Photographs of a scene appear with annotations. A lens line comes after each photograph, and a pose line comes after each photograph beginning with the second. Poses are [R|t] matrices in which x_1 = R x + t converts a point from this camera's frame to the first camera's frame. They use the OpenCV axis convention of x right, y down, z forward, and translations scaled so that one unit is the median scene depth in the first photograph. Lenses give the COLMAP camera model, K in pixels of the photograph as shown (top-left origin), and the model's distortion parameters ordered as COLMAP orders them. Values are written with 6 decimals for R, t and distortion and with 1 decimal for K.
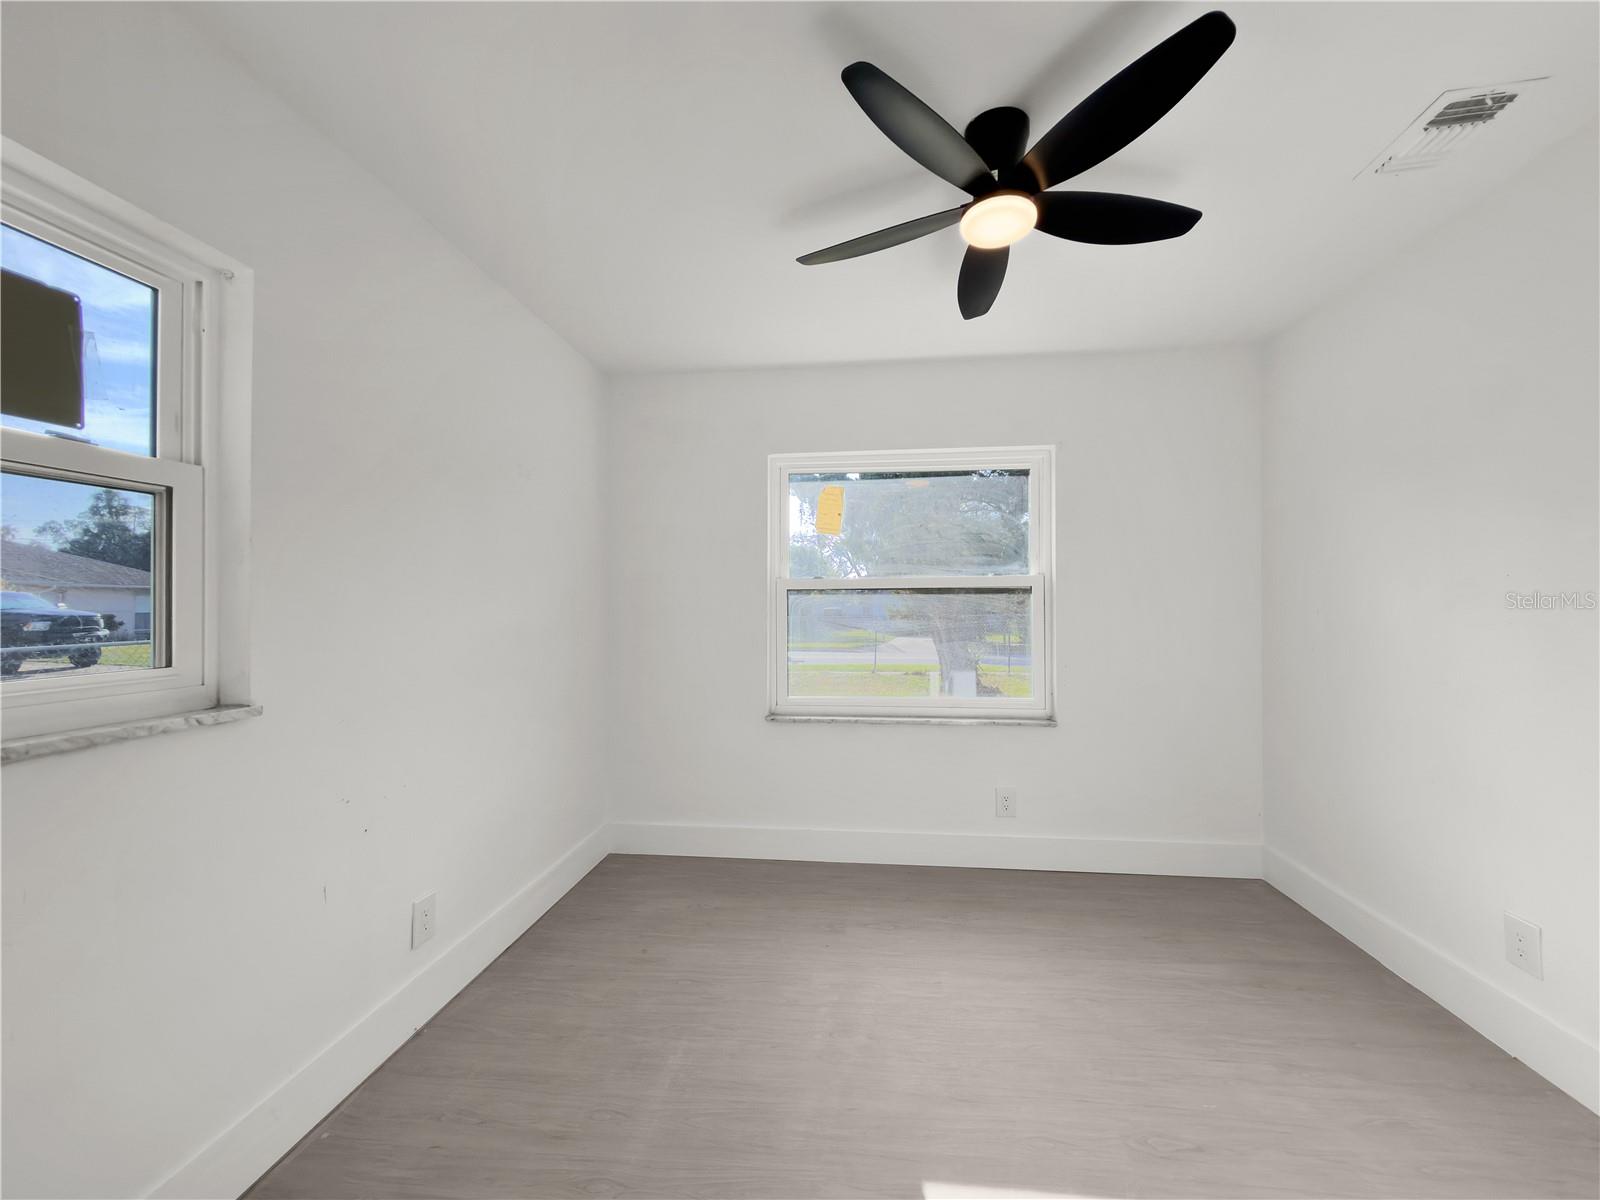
lens RADIAL K [[639.4, 0, 801.9], [0, 639.4, 587.3], [0, 0, 1]] dist [0.004360, -0.000794]
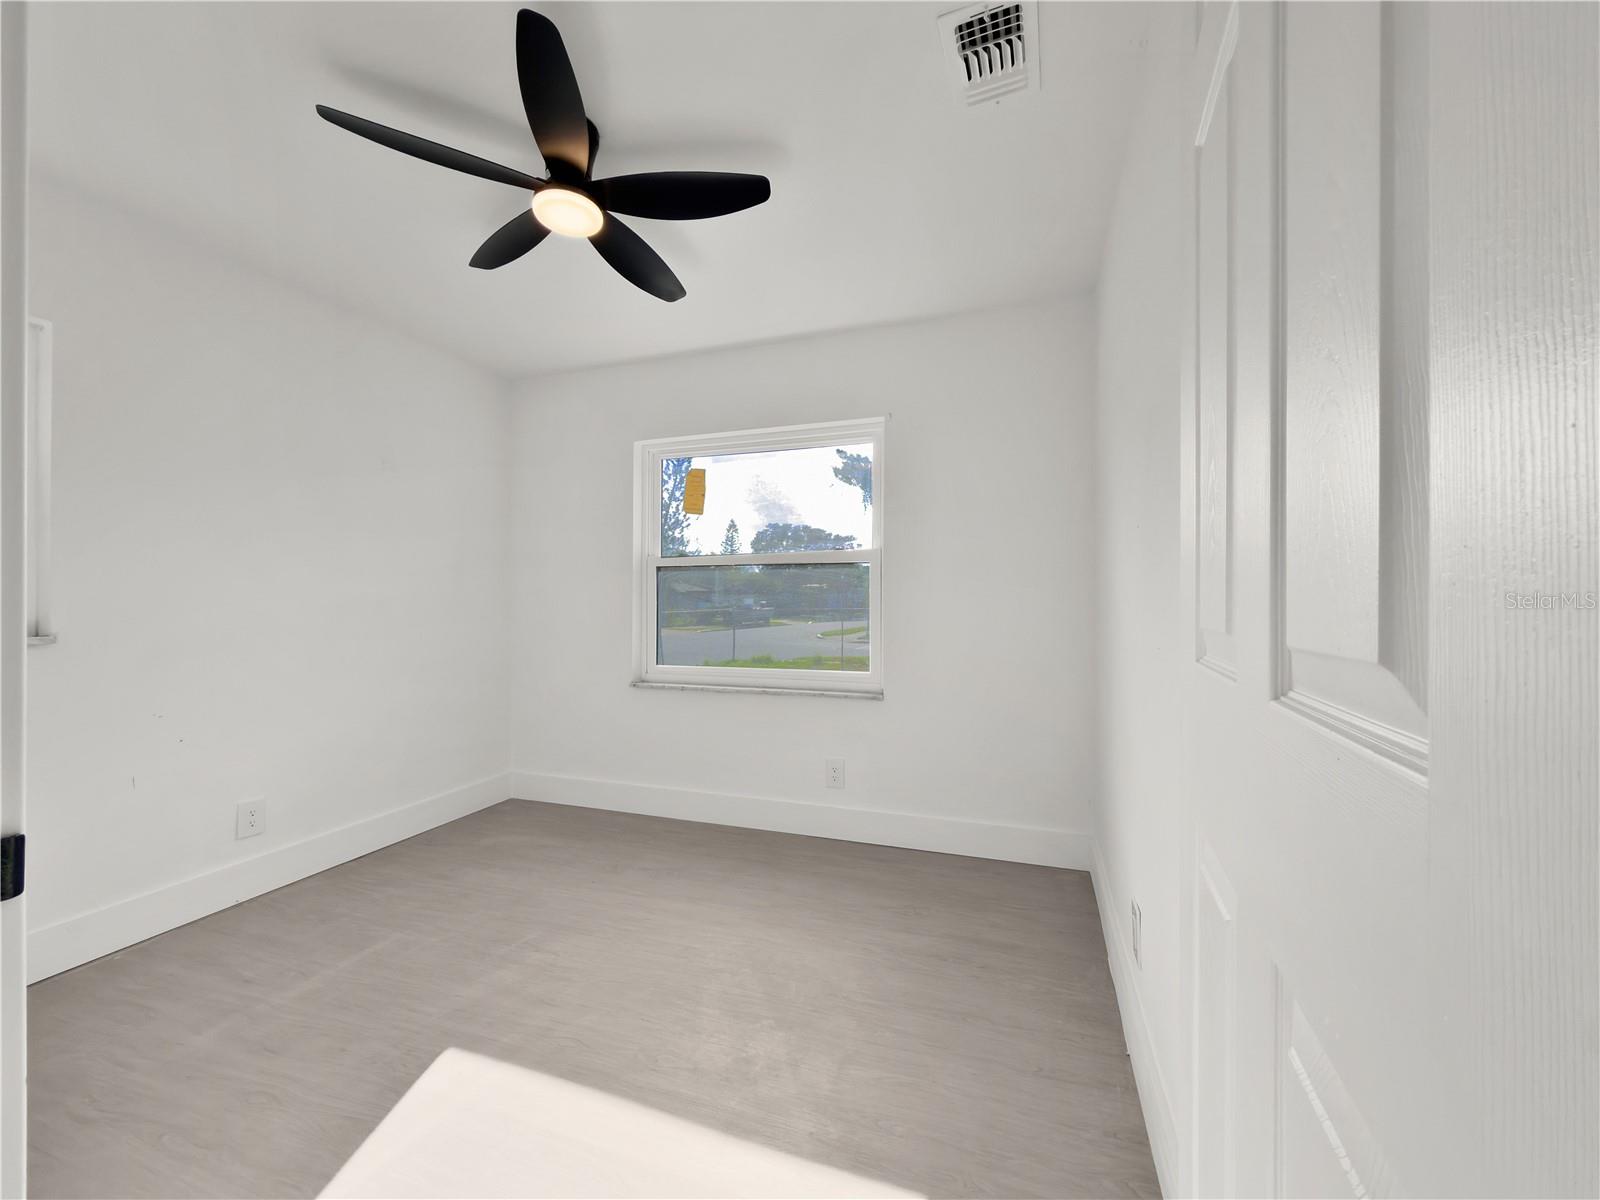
lens RADIAL K [[639.4, 0, 810.7], [0, 639.4, 586.5], [0, 0, 1]] dist [0.004360, -0.000794]
pose [[0.973646, -0.002714, -0.228049, 0.526094], [0.003250, 0.999993, 0.001978, 0.039665], [0.228042, -0.002667, 0.973648, 0.009535]]
